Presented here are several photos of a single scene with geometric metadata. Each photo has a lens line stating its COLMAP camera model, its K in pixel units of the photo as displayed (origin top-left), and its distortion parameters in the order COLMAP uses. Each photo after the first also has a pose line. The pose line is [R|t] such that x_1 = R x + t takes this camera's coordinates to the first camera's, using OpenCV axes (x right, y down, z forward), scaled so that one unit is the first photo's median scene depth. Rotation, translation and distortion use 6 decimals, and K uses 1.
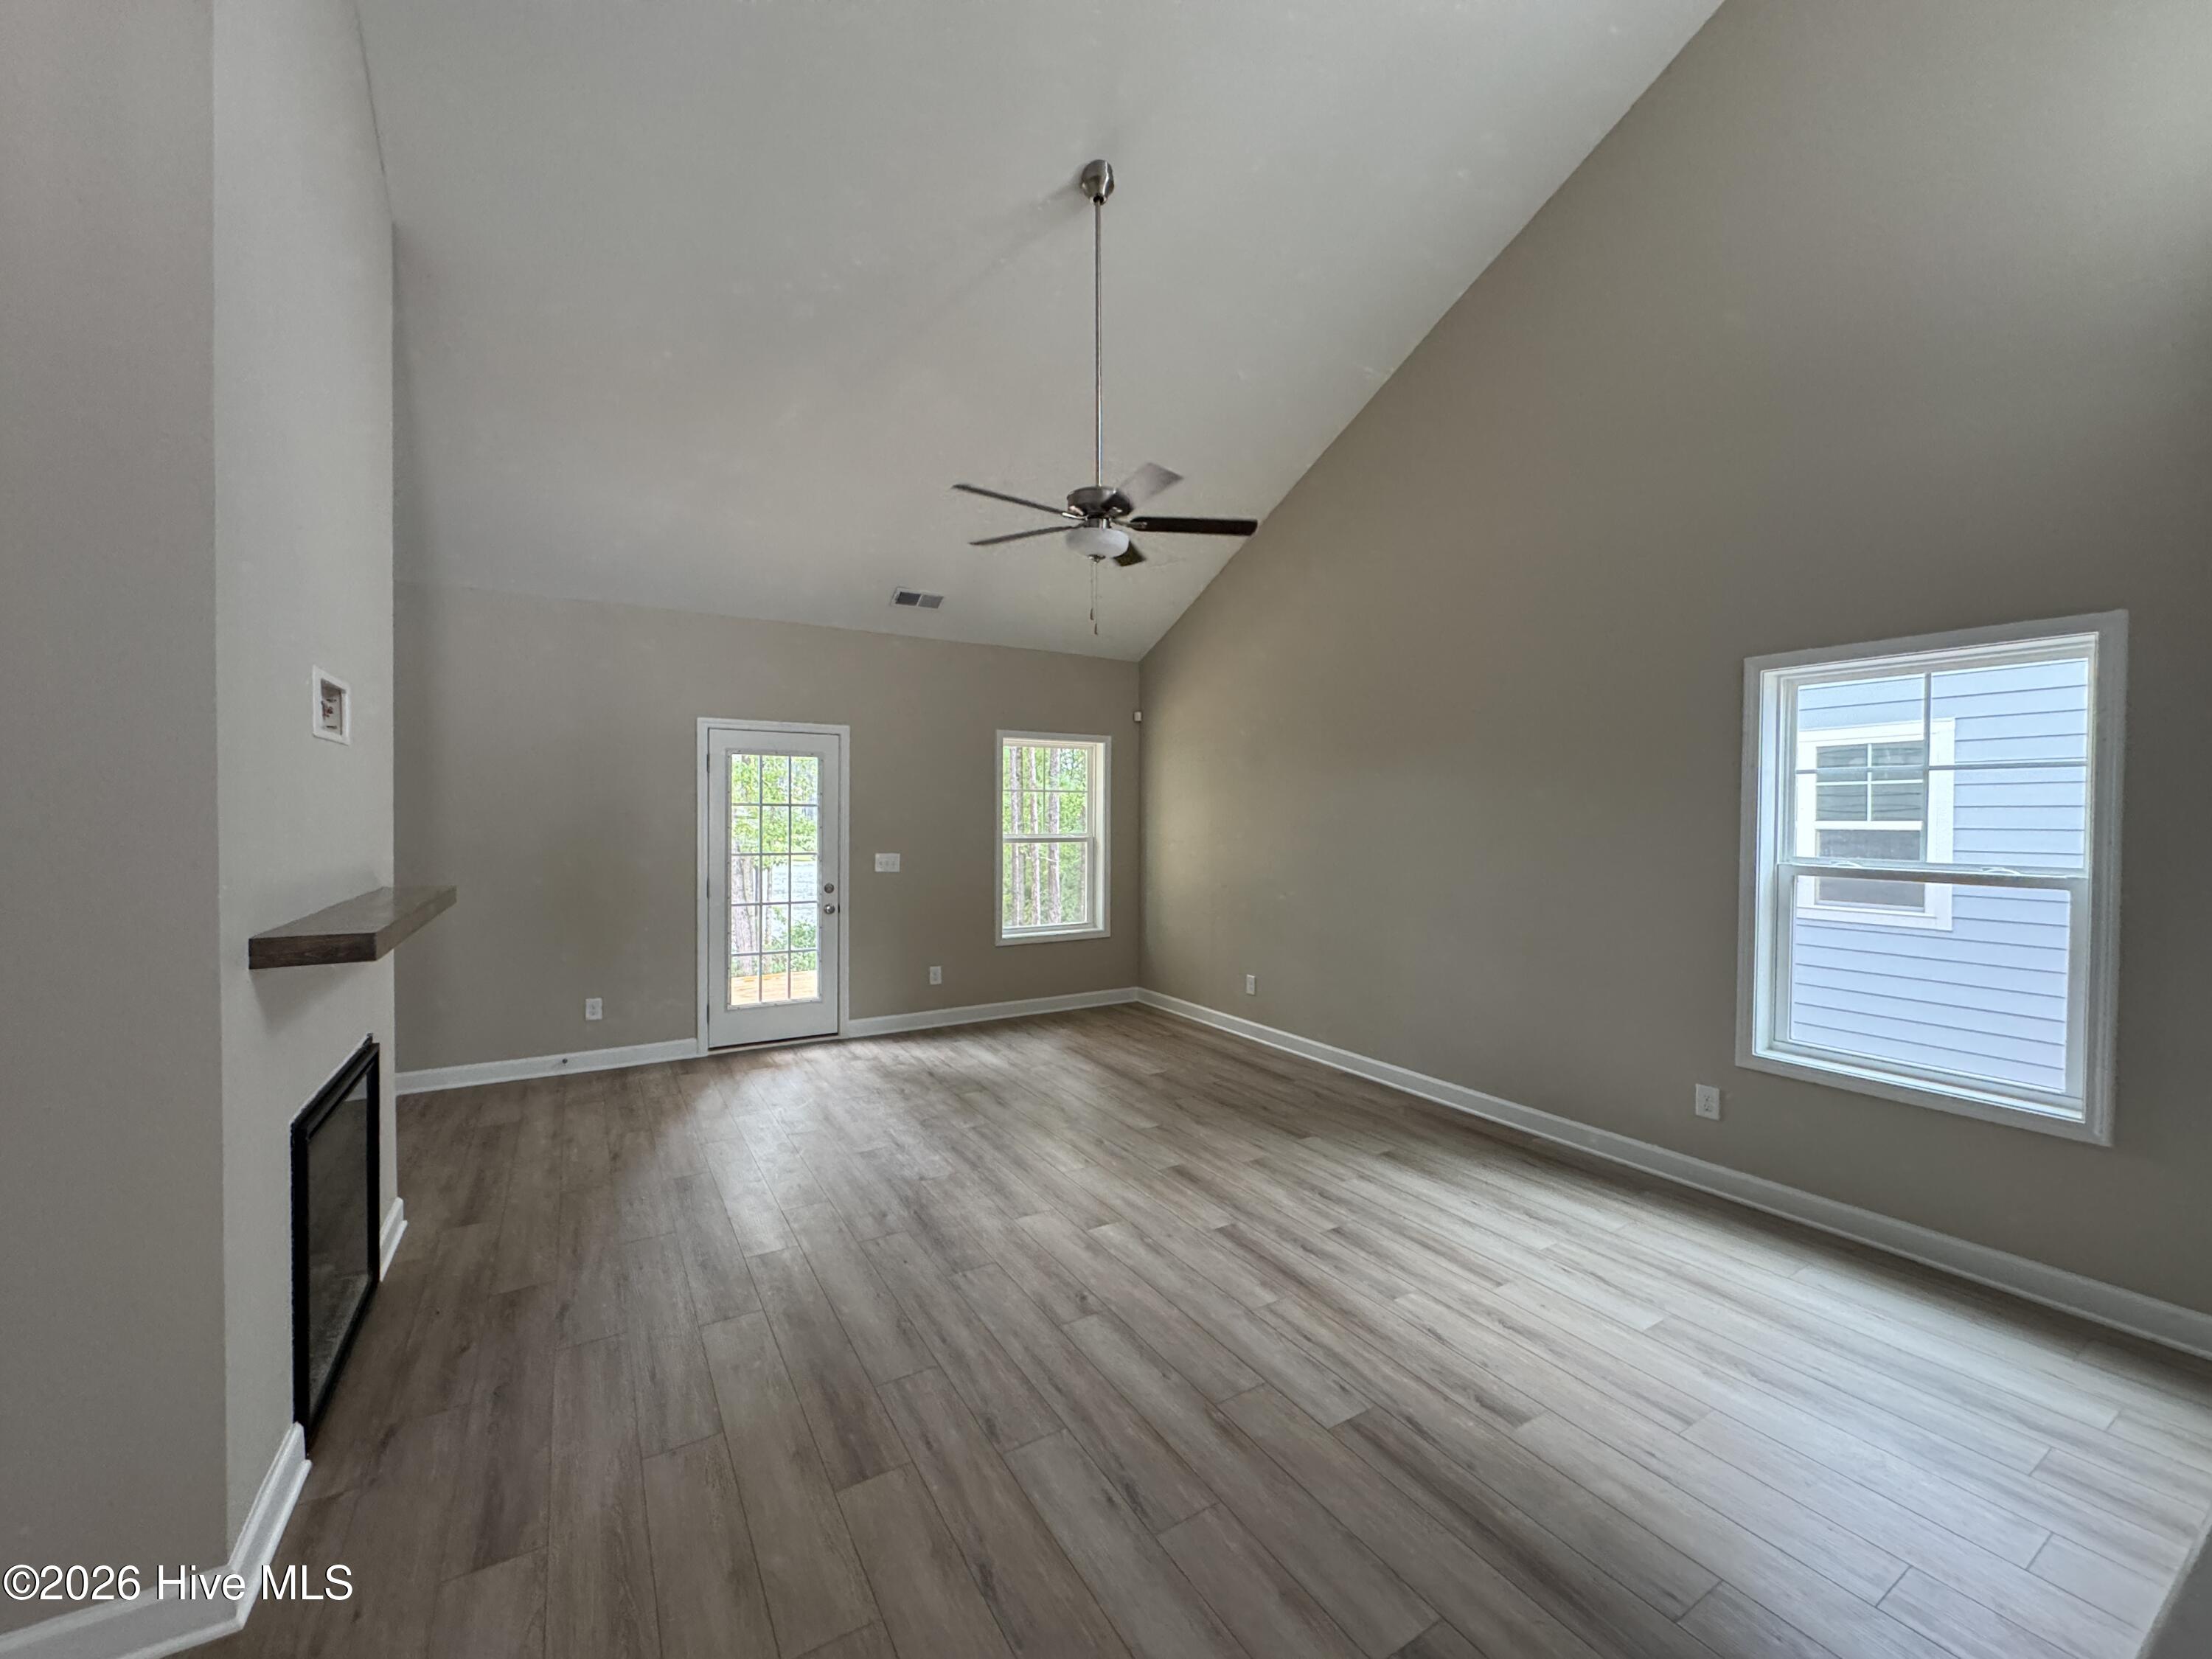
lens RADIAL K [[882.3, 0, 1088.1], [0, 882.3, 830.3], [0, 0, 1]] dist [-0.002447, -0.000115]
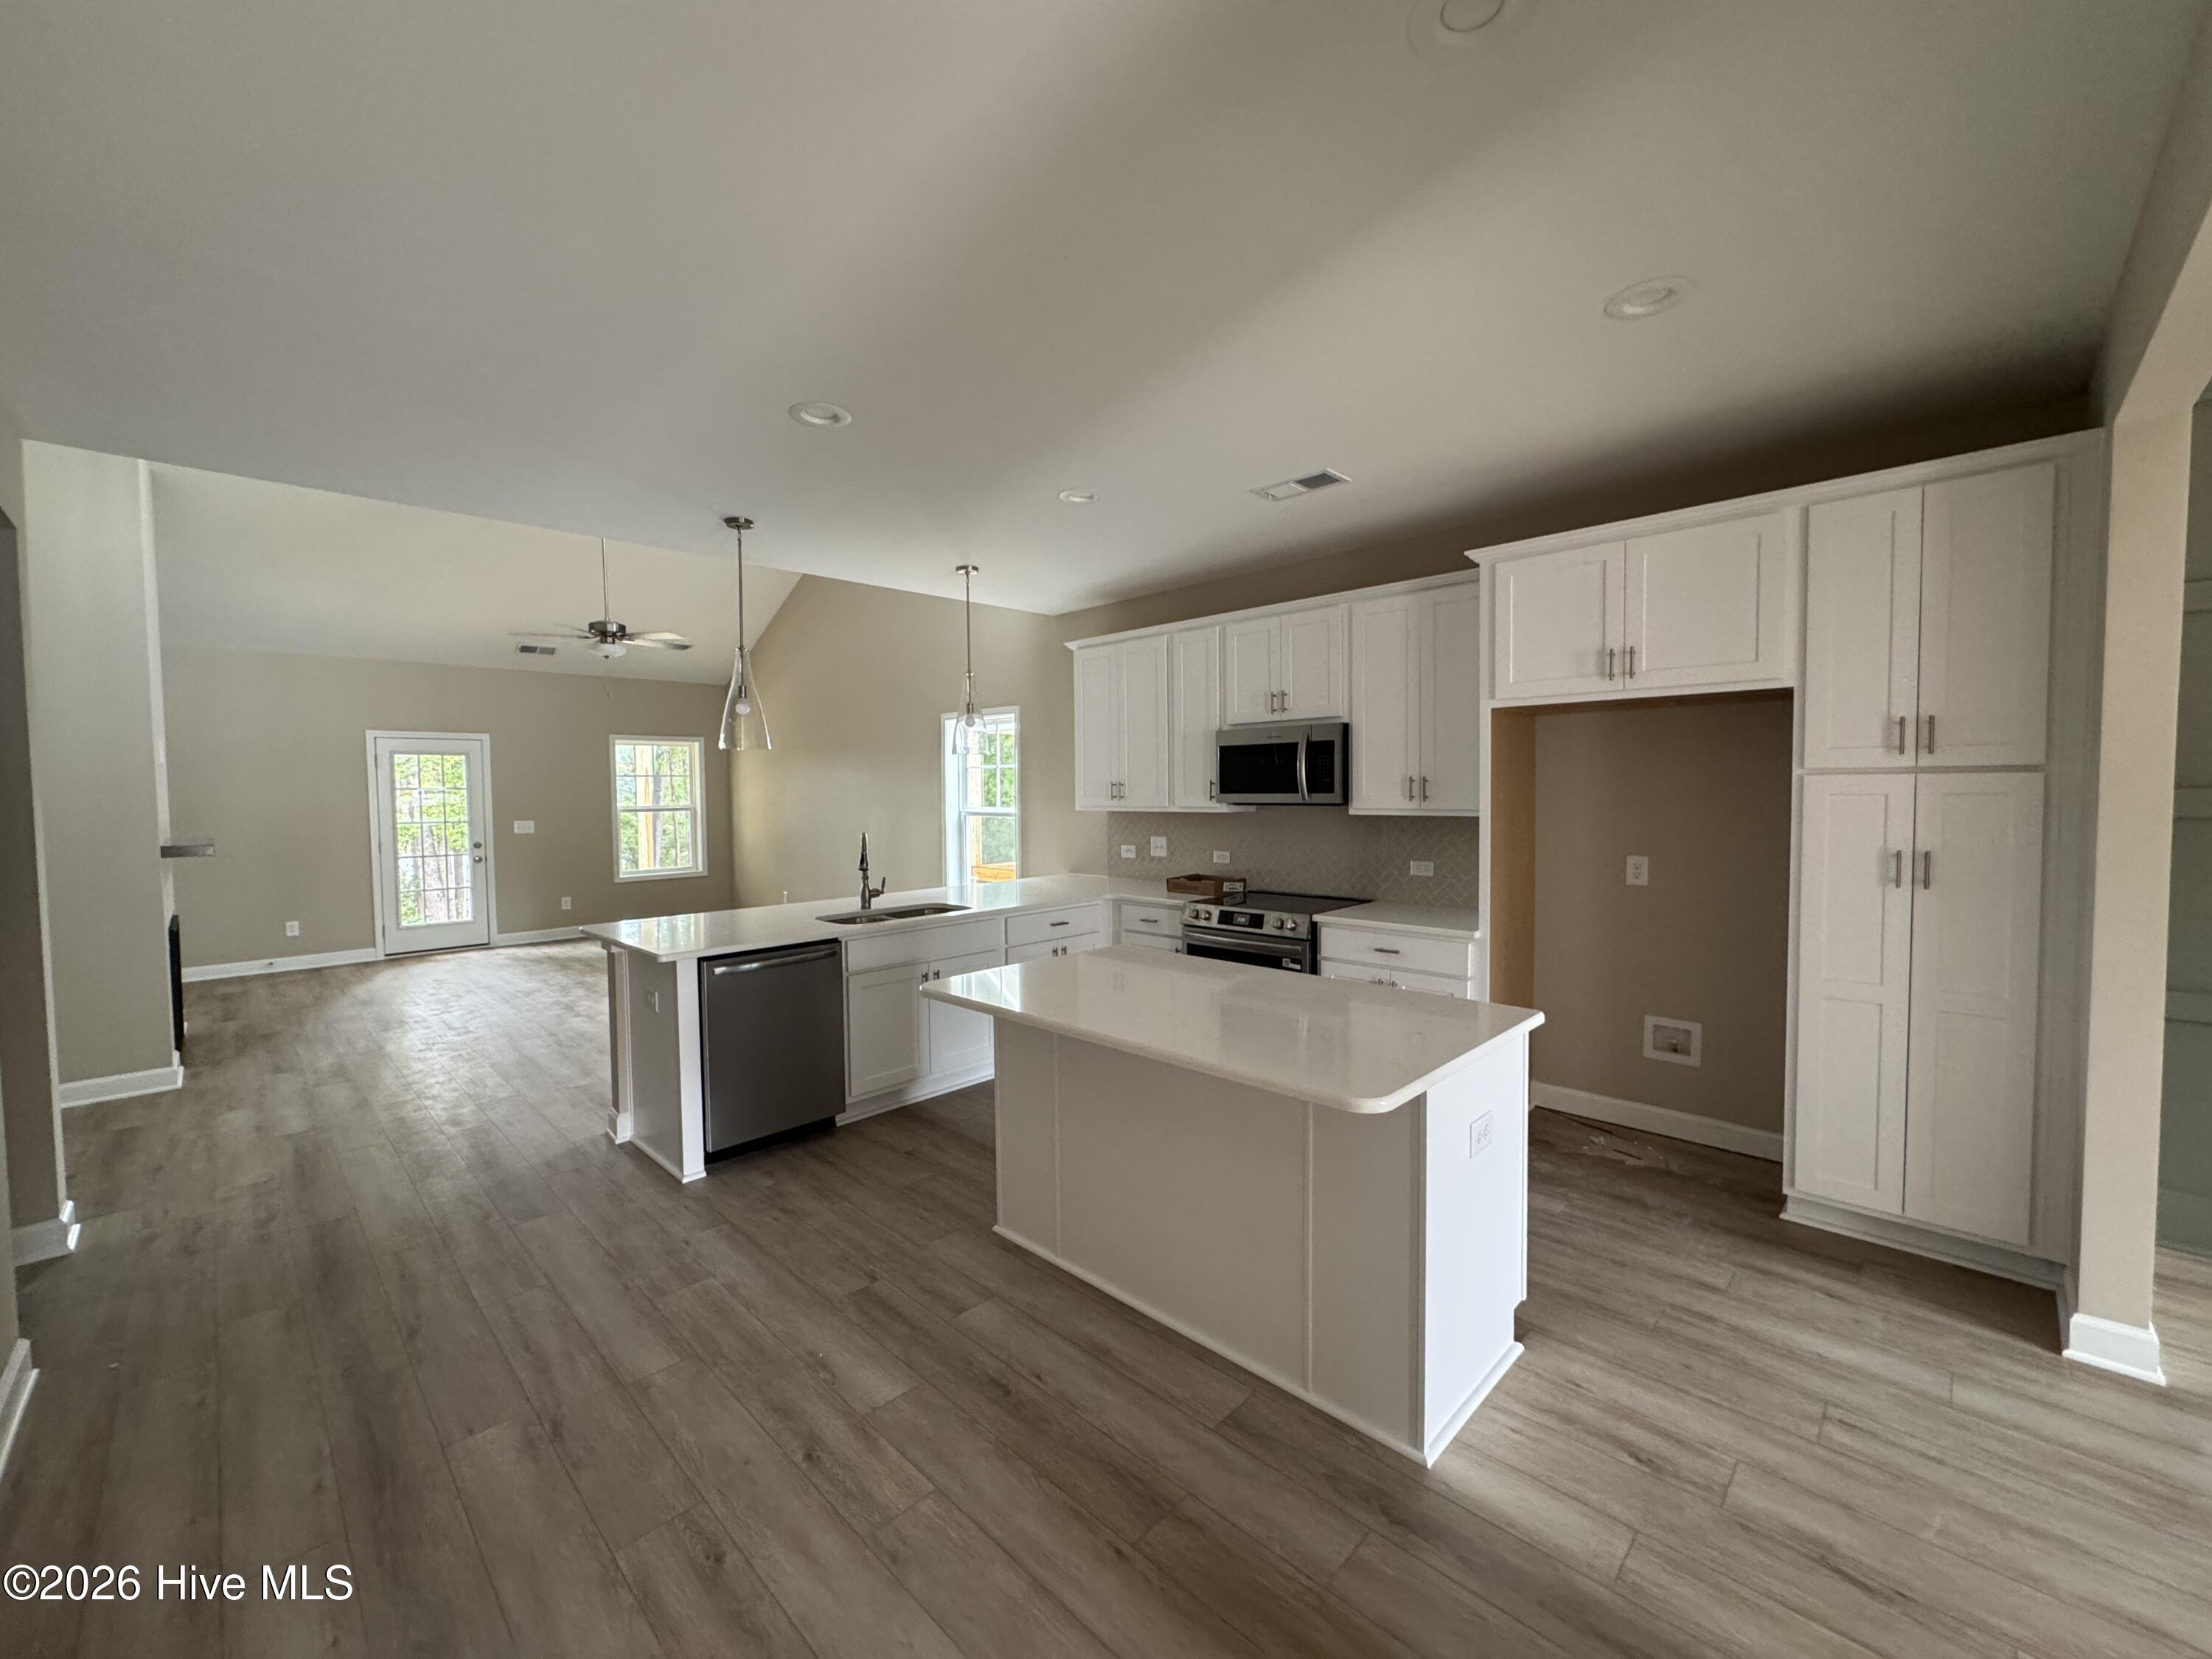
lens RADIAL K [[882.3, 0, 1100.7], [0, 882.3, 825.5], [0, 0, 1]] dist [-0.002447, -0.000115]
pose [[0.963676, -0.028826, 0.265513, 0.469580], [0.021570, 0.999311, 0.030202, 0.016268], [-0.266201, -0.023378, 0.963634, -1.018667]]
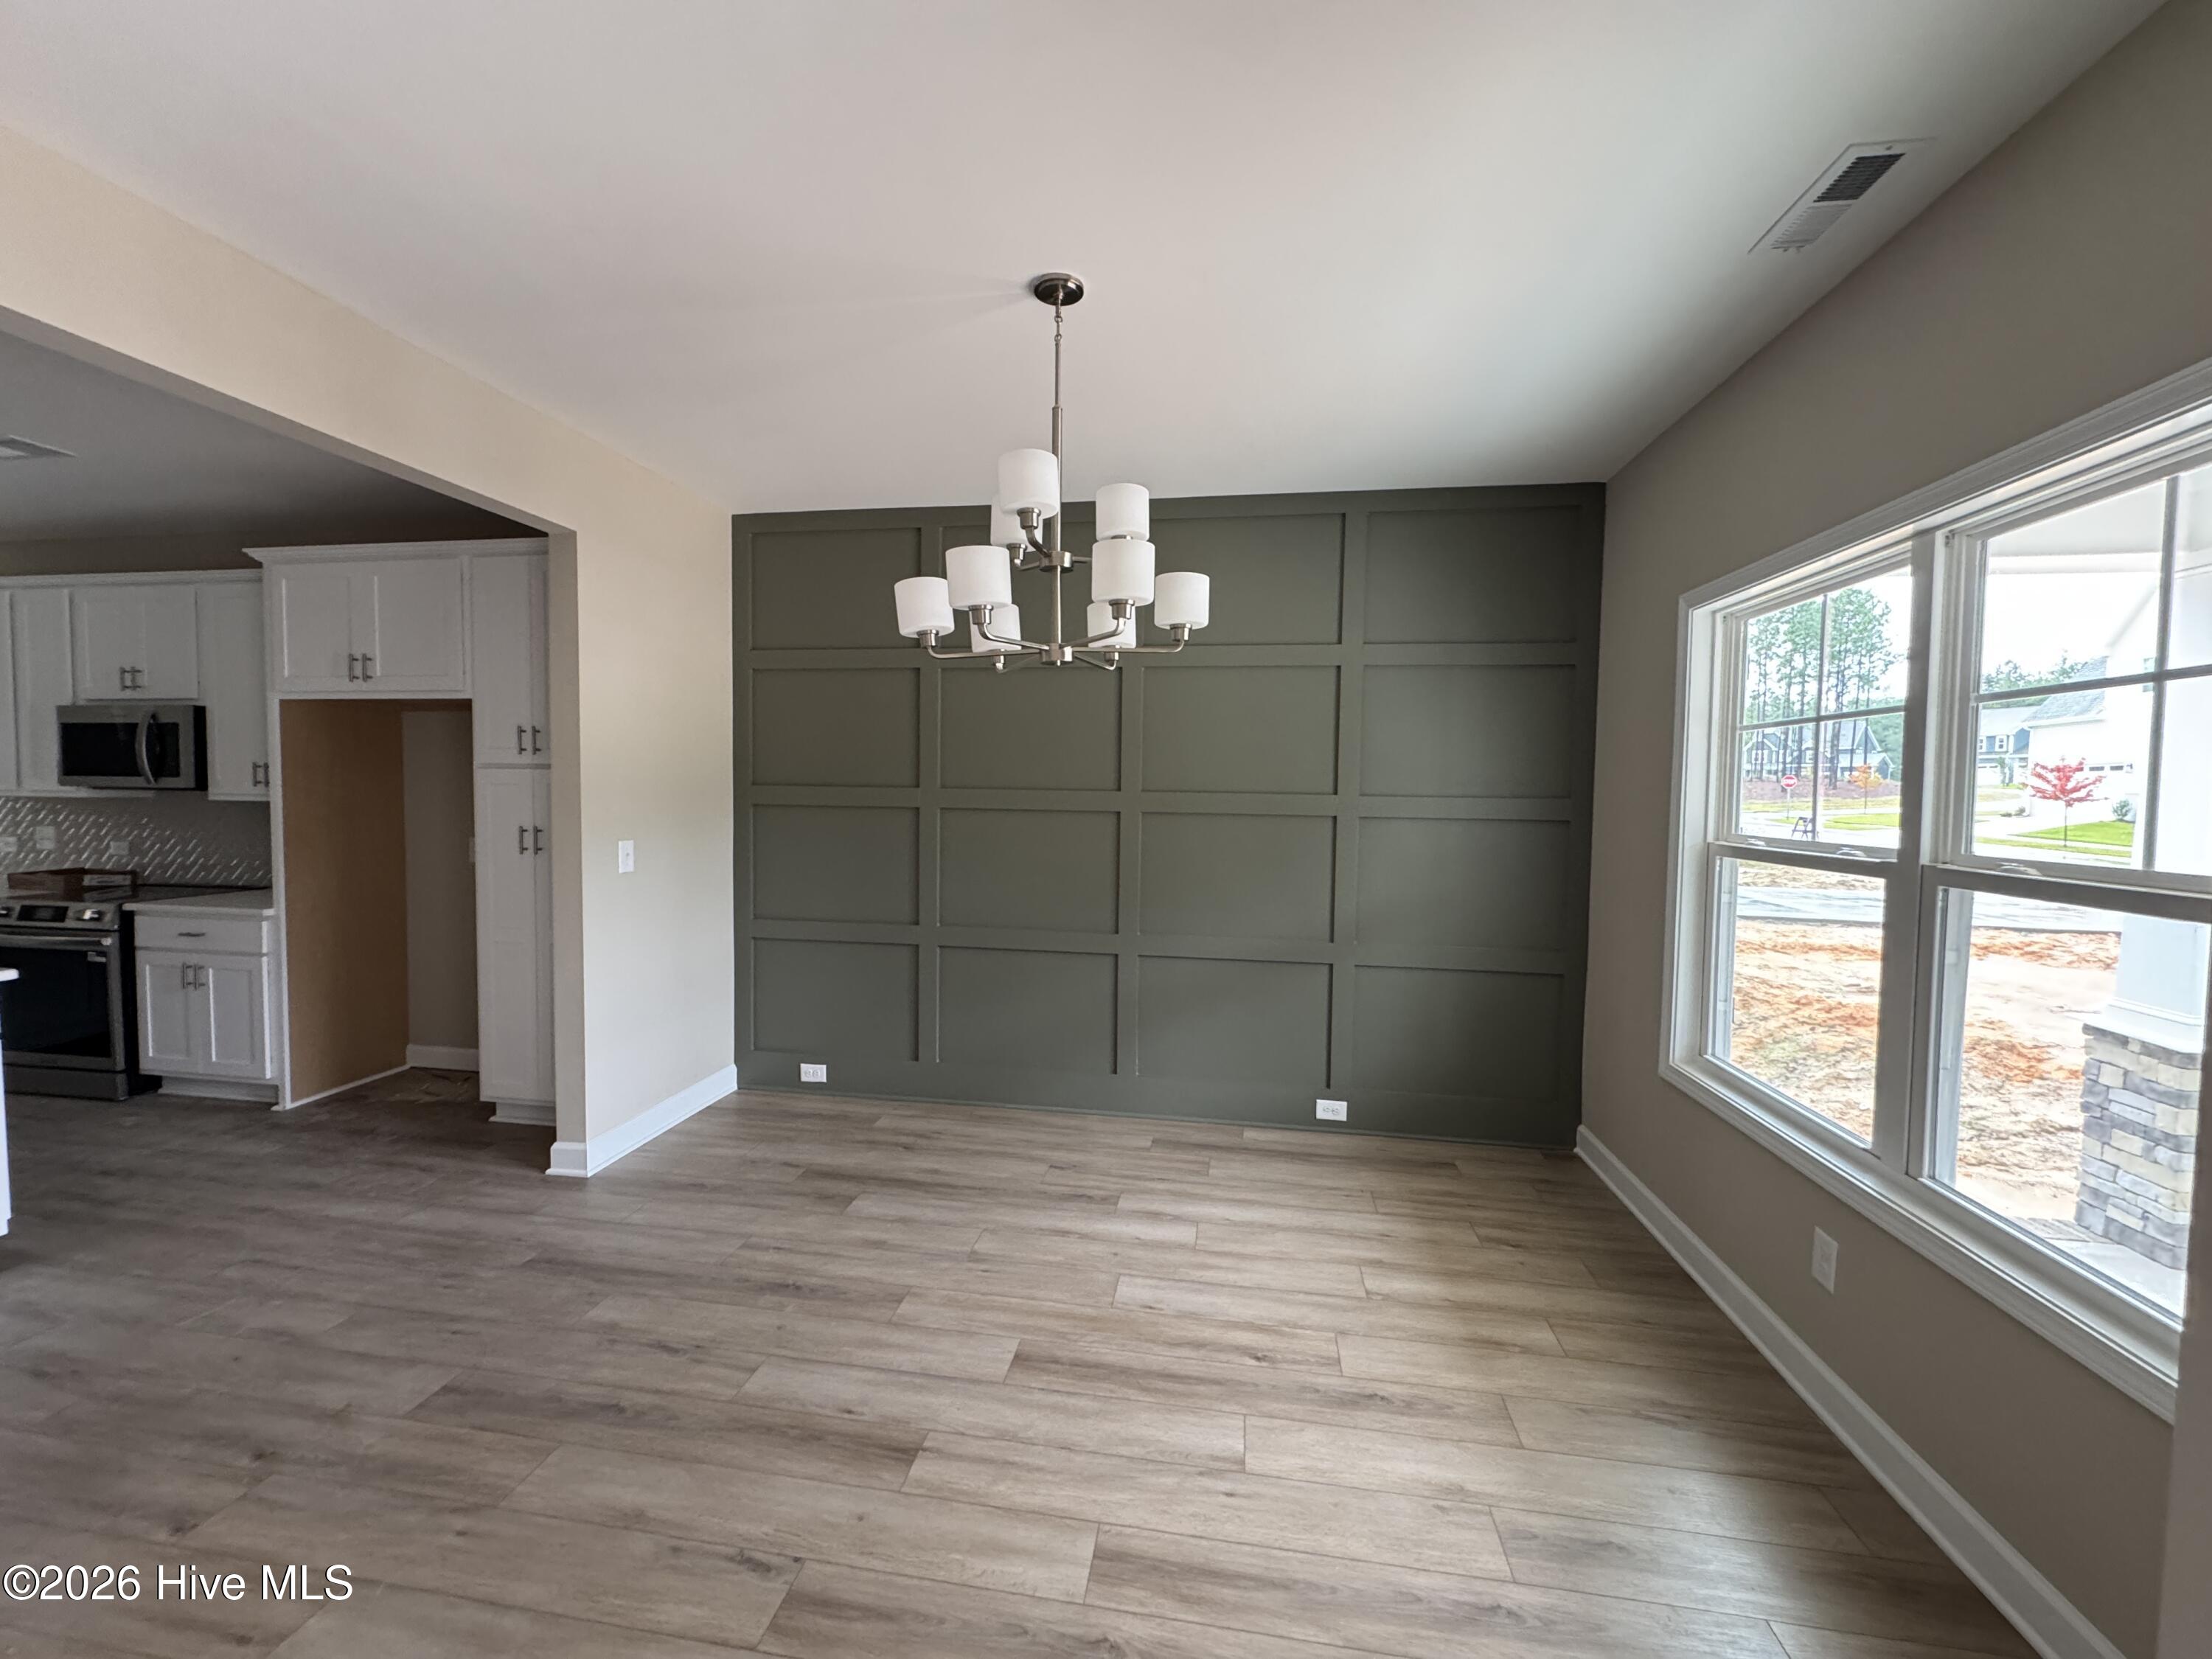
lens RADIAL K [[882.3, 0, 1105.9], [0, 882.3, 825.3], [0, 0, 1]] dist [-0.002447, -0.000115]
pose [[0.630688, -0.029653, 0.775469, 0.930622], [0.001715, 0.999320, 0.036819, 0.036153], [-0.776034, -0.021891, 0.630311, -1.583837]]
